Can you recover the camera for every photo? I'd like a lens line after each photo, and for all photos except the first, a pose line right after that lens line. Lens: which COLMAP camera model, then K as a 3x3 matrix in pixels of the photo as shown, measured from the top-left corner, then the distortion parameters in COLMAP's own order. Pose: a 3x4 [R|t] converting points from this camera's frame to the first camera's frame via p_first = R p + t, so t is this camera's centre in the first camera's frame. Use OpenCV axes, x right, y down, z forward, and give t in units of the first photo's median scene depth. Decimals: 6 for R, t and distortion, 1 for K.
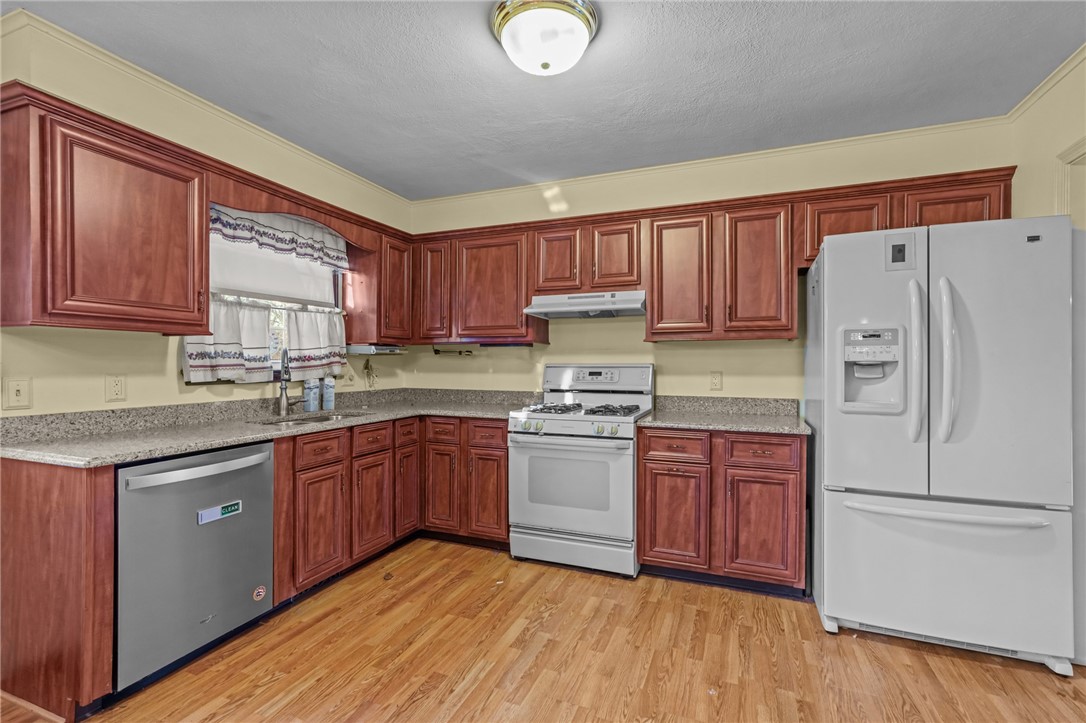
lens RADIAL K [[492.0, 0, 539.2], [0, 492.0, 365.6], [0, 0, 1]] dist [-0.015342, 0.010395]
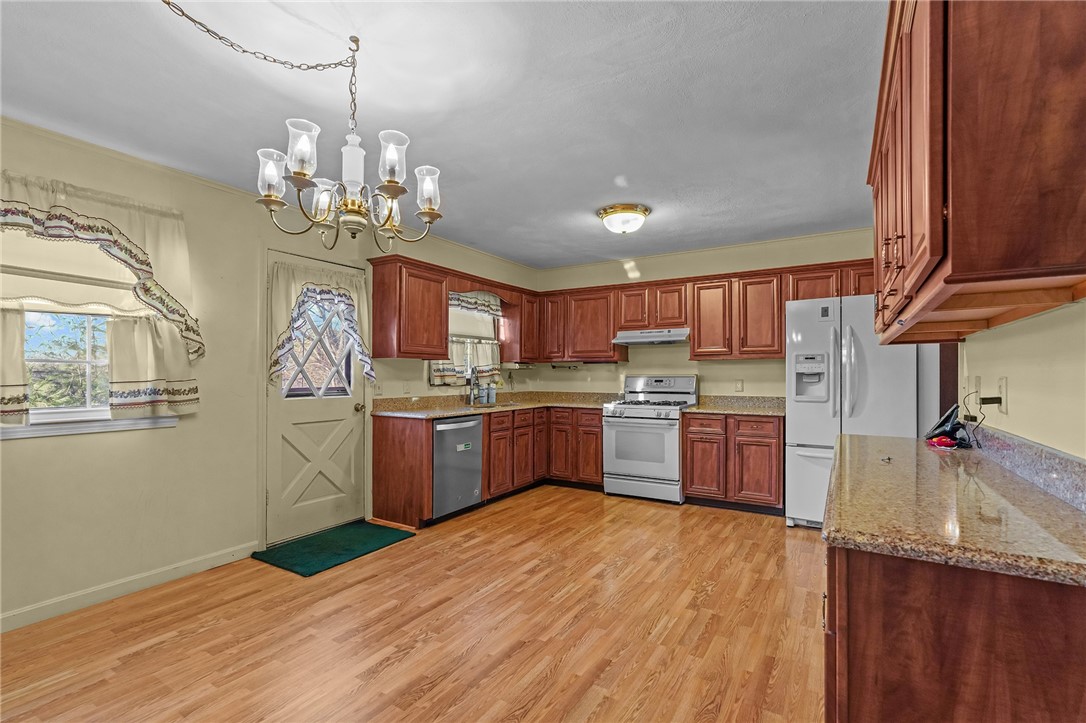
lens RADIAL K [[492.0, 0, 537.6], [0, 492.0, 370.5], [0, 0, 1]] dist [-0.015342, 0.010395]
pose [[0.985268, -0.002792, -0.170993, 0.004354], [0.000005, 0.999867, -0.016302, 0.010315], [0.171016, 0.016061, 0.985137, -0.731638]]
